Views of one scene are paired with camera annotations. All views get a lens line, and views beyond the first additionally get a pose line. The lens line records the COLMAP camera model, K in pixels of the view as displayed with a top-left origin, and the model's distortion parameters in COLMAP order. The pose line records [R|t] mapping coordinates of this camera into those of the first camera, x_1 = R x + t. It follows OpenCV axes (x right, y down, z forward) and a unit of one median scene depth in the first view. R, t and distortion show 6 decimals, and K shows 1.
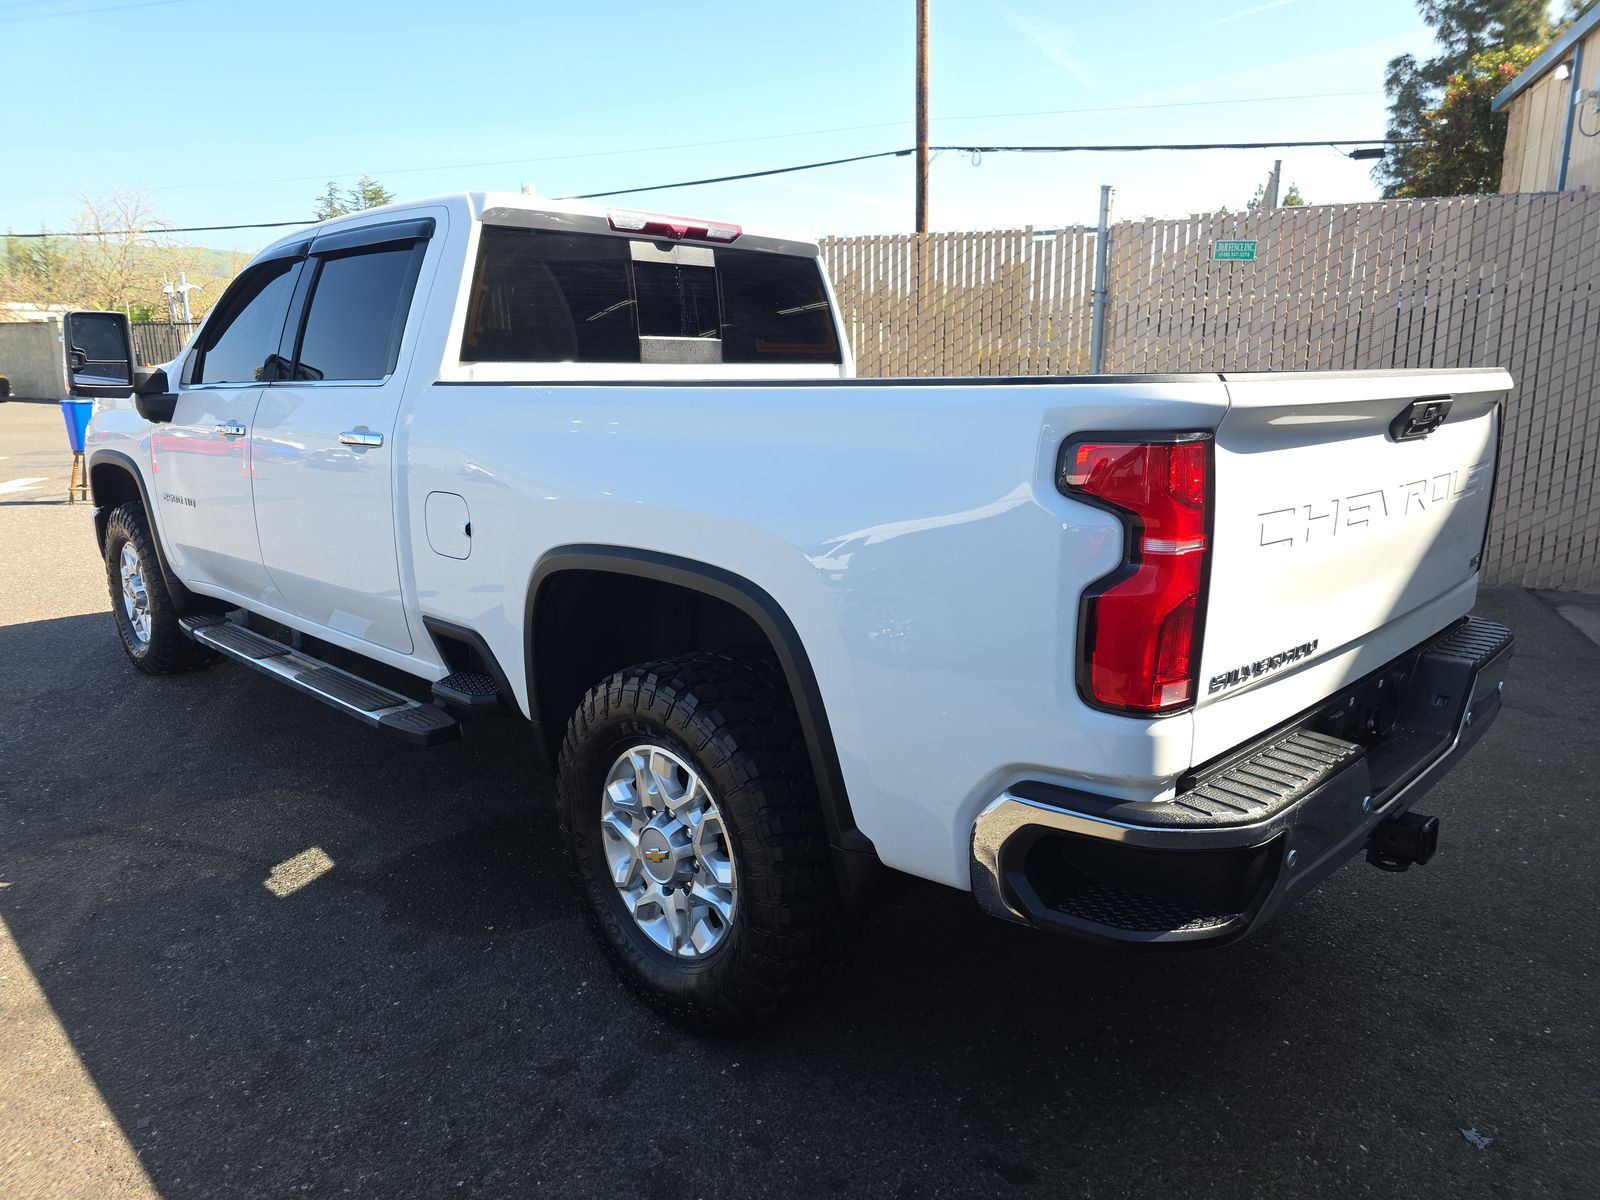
lens RADIAL K [[1122.3, 0, 793.6], [0, 1122.3, 598.5], [0, 0, 1]] dist [0.005652, -0.004566]
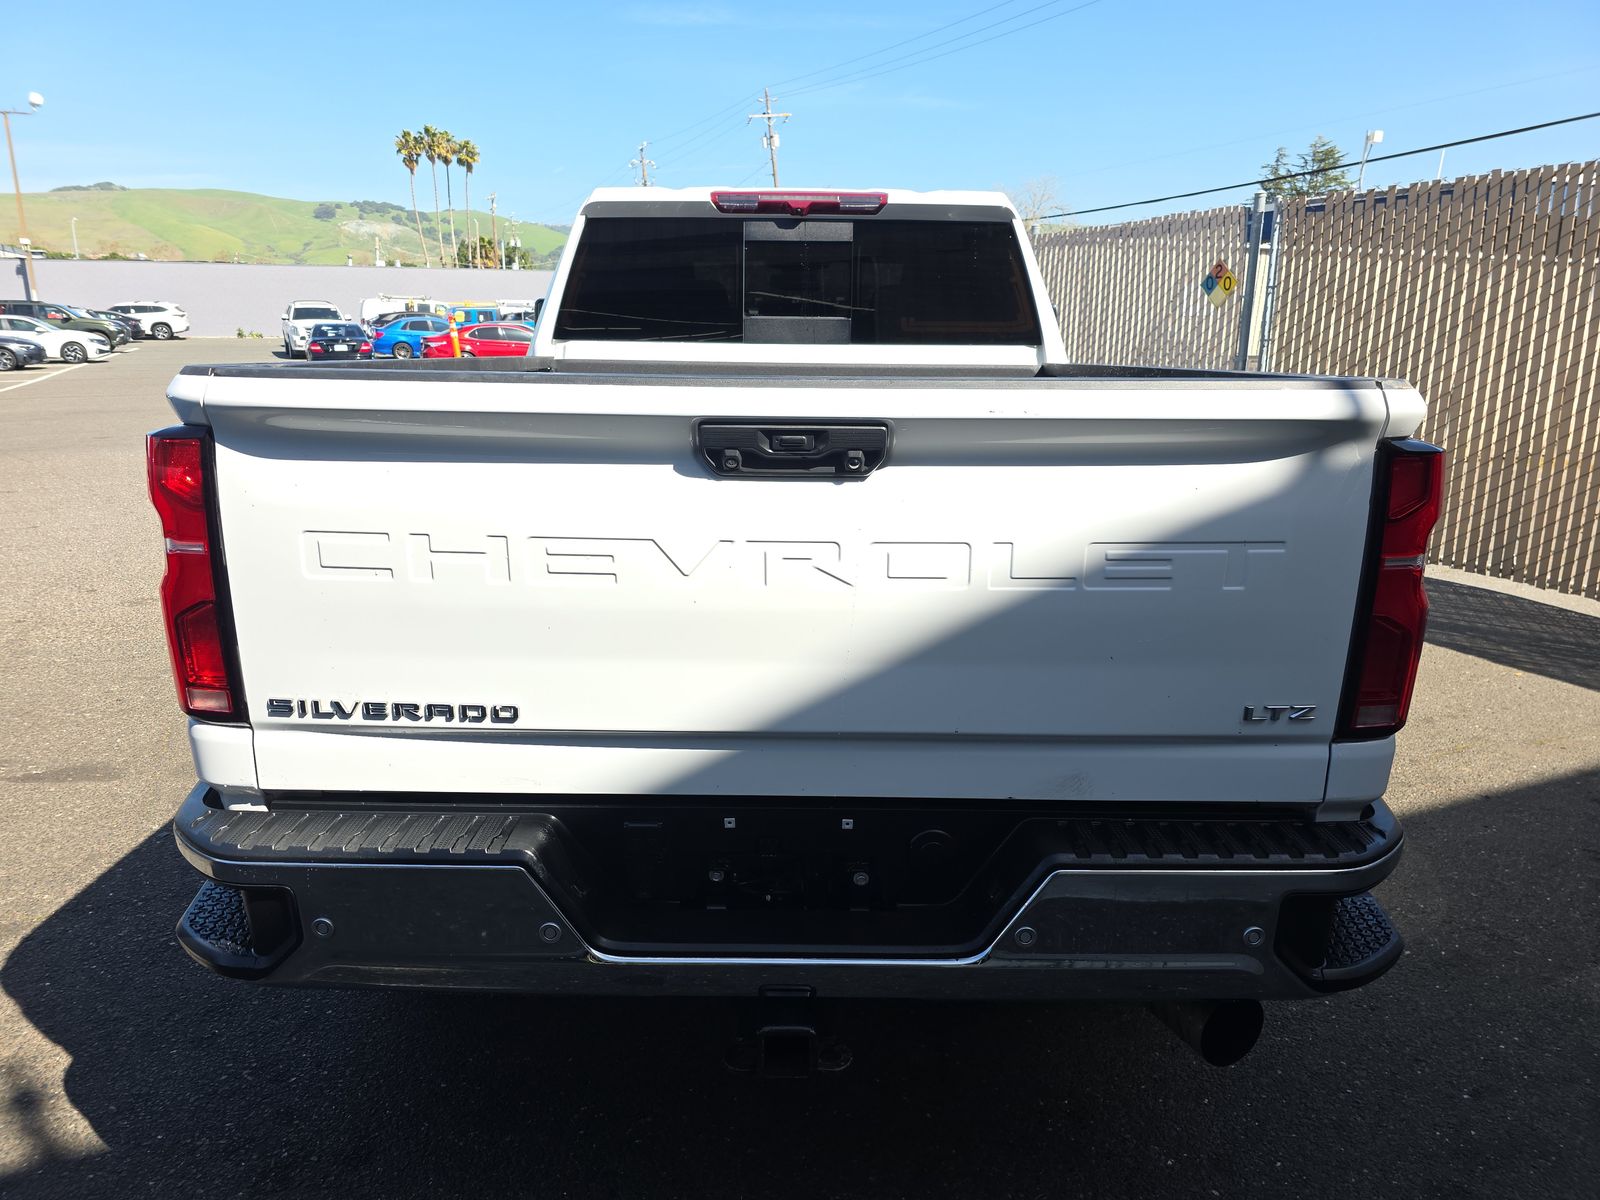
lens RADIAL K [[1122.3, 0, 799.0], [0, 1122.3, 601.8], [0, 0, 1]] dist [0.005652, -0.004566]
pose [[0.660854, 0.181208, -0.728310, 0.670298], [-0.160278, 0.982103, 0.098920, -0.084677], [0.733200, 0.051360, 0.678070, 0.348226]]
